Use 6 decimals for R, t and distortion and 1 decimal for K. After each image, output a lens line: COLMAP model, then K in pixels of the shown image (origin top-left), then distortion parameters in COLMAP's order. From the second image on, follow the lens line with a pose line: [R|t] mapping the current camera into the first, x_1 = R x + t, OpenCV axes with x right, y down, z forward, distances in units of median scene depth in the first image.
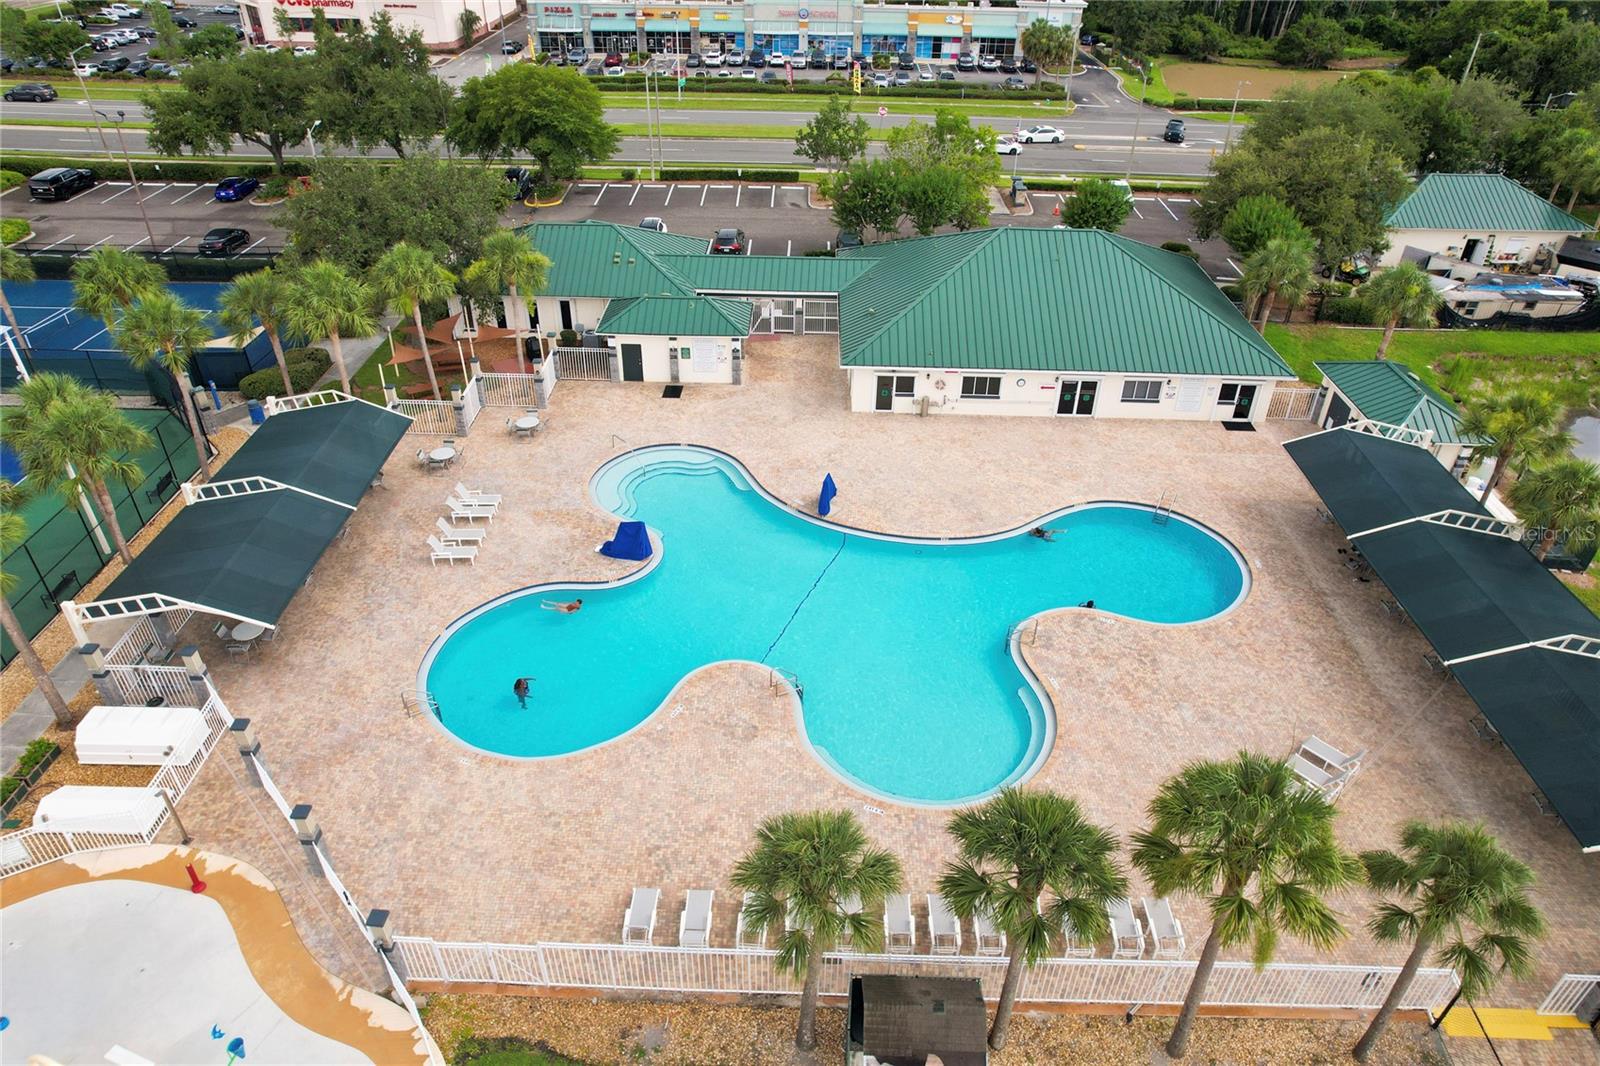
lens RADIAL K [[1018.5, 0, 800.5], [0, 1018.5, 541.0], [0, 0, 1]] dist [-0.074536, 0.066276]
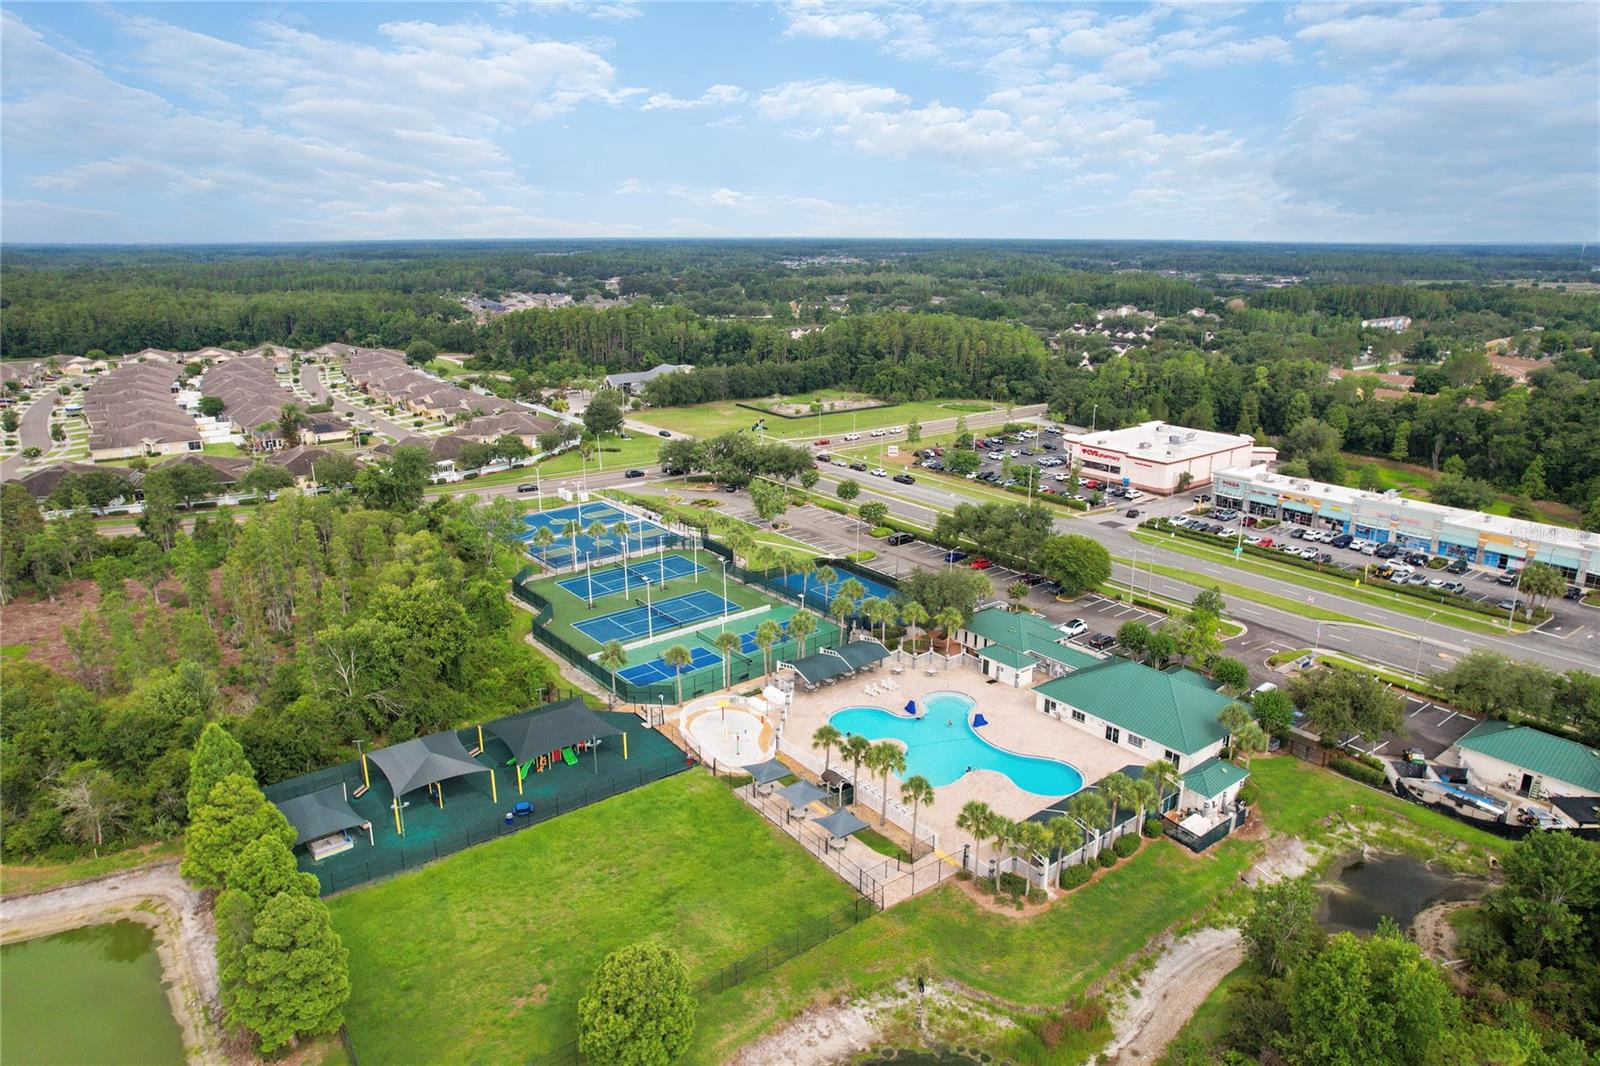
lens RADIAL K [[1018.5, 0, 800.5], [0, 1018.5, 541.0], [0, 0, 1]] dist [-0.074536, 0.066276]
pose [[0.631777, 0.208487, -0.746586, 1.527909], [-0.431024, 0.895007, -0.114807, 0.039415], [0.644264, 0.394329, 0.655308, -1.224389]]
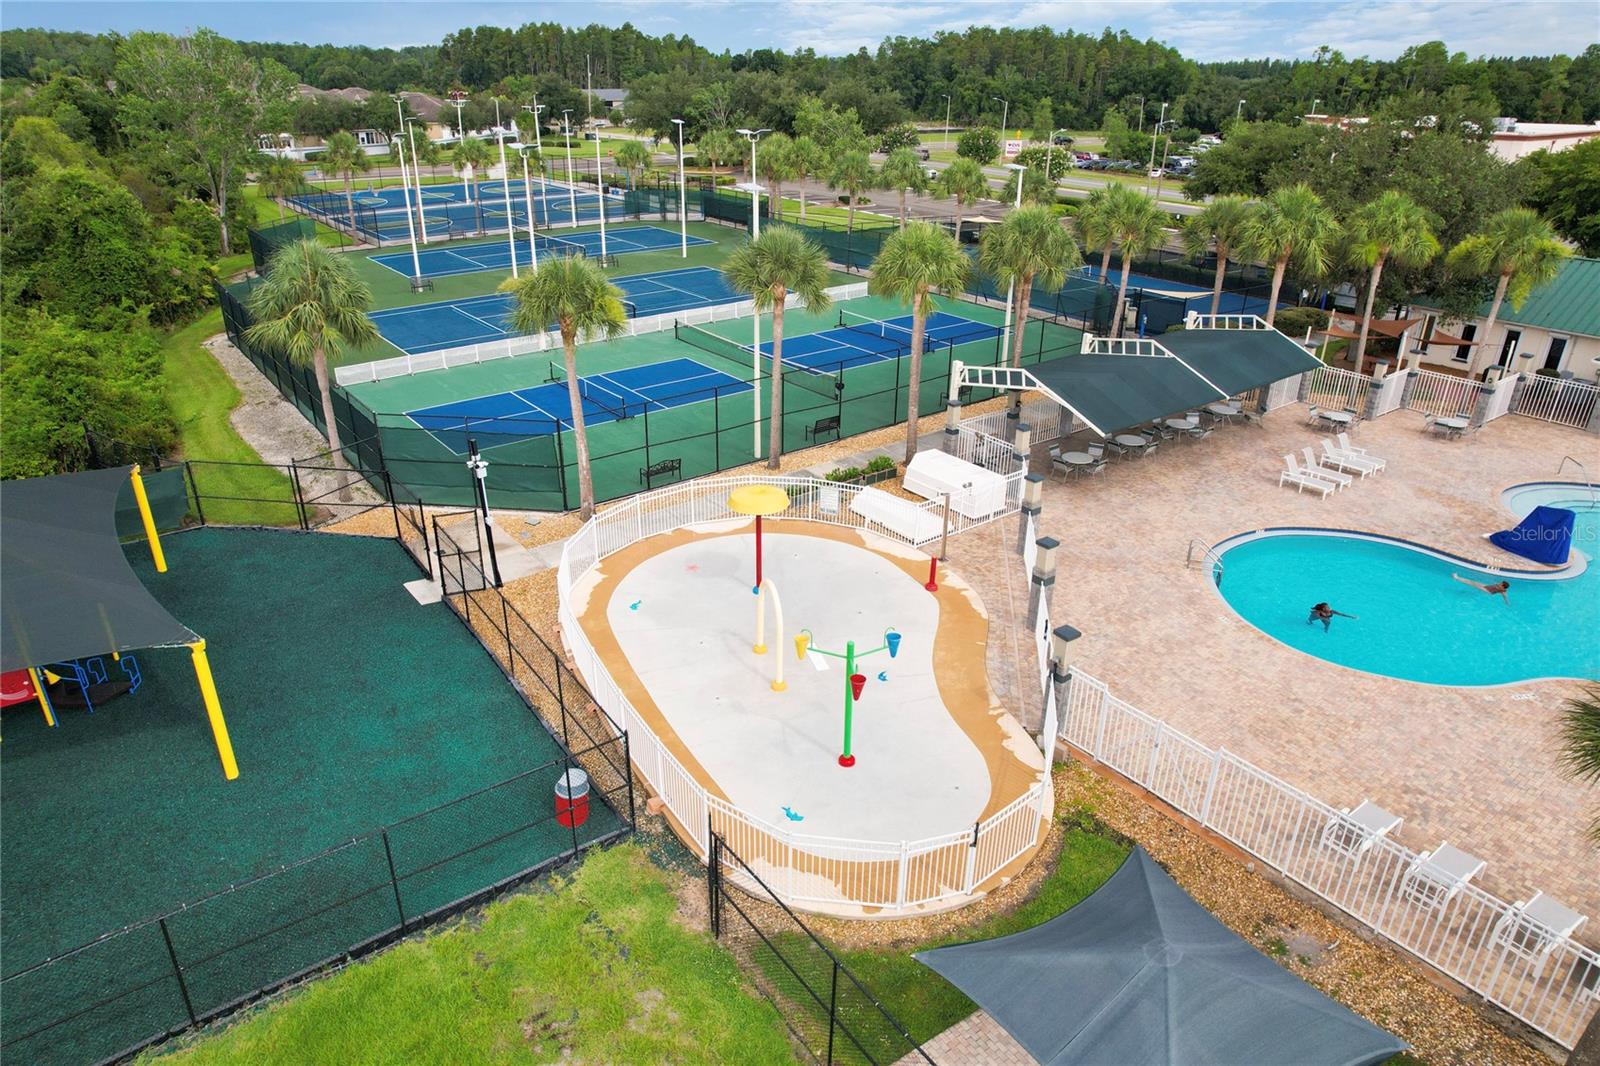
lens RADIAL K [[1018.5, 0, 800.5], [0, 1018.5, 541.0], [0, 0, 1]] dist [-0.074536, 0.066276]
pose [[0.618299, 0.327666, -0.714382, 0.019343], [-0.446733, 0.894357, 0.023567, 0.190830], [0.646635, 0.304566, 0.699359, 0.101142]]
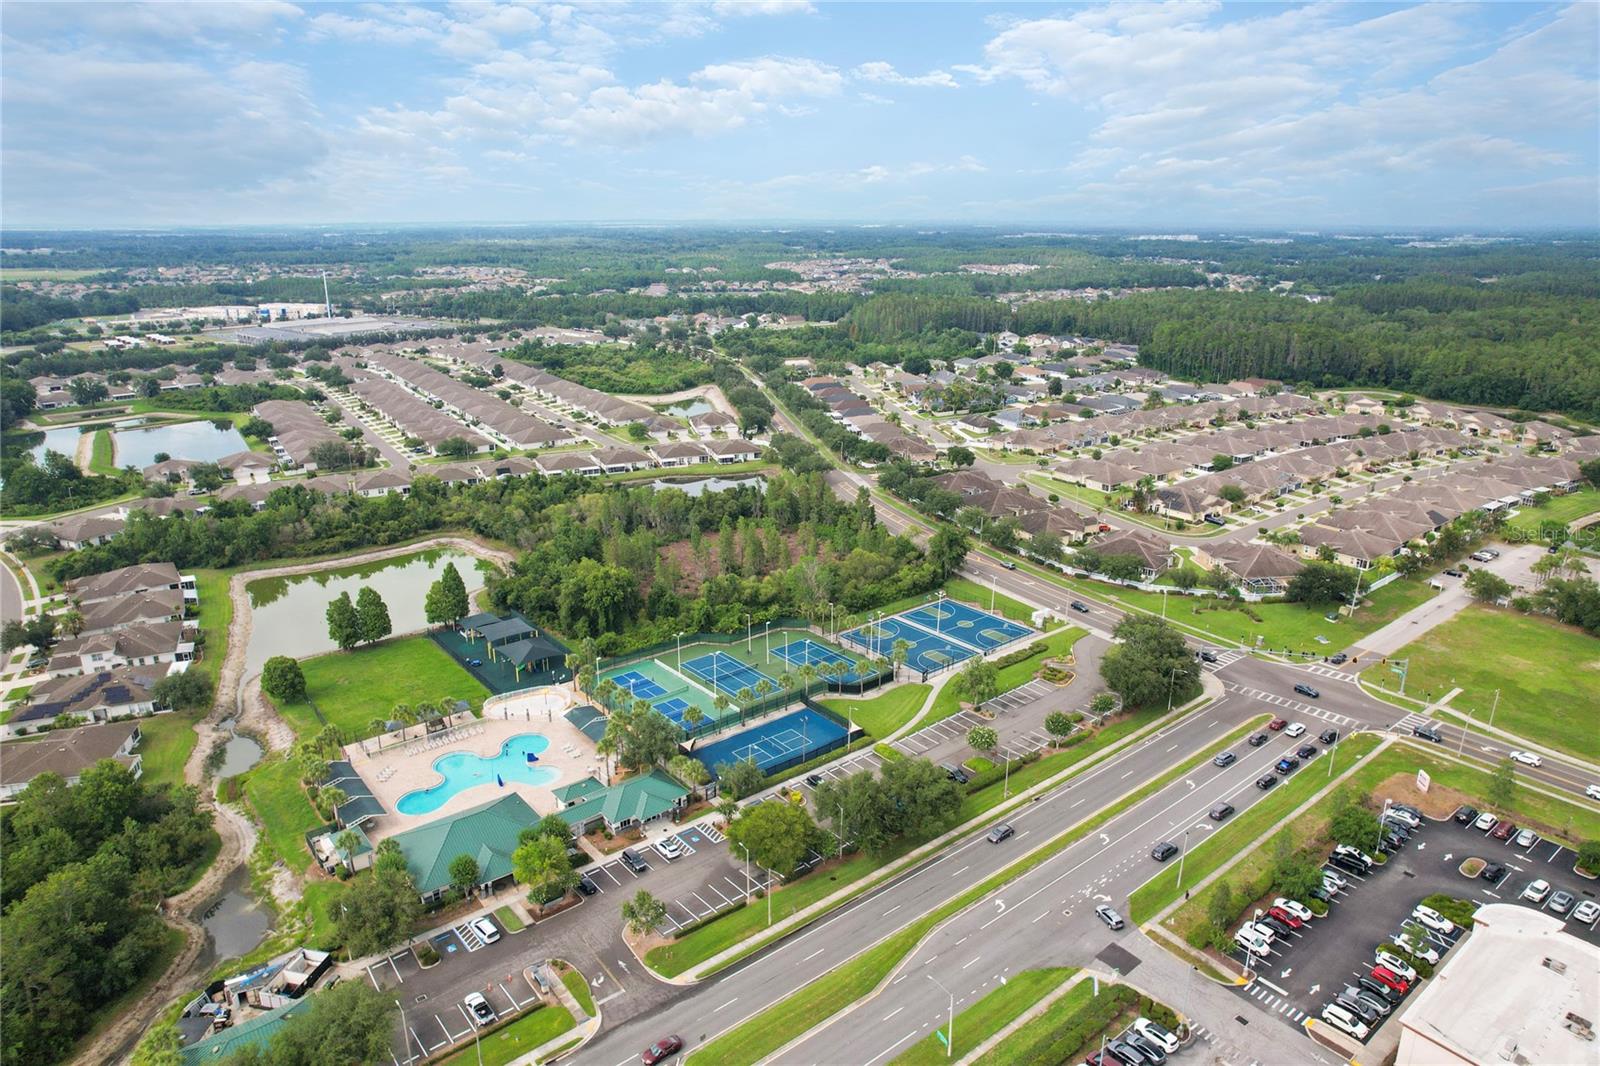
lens RADIAL K [[1018.5, 0, 800.5], [0, 1018.5, 541.0], [0, 0, 1]] dist [-0.074536, 0.066276]
pose [[-0.756471, 0.184234, -0.627543, 1.304960], [-0.383710, 0.652001, 0.653958, -3.342369], [0.529640, 0.735495, -0.422528, 2.328794]]
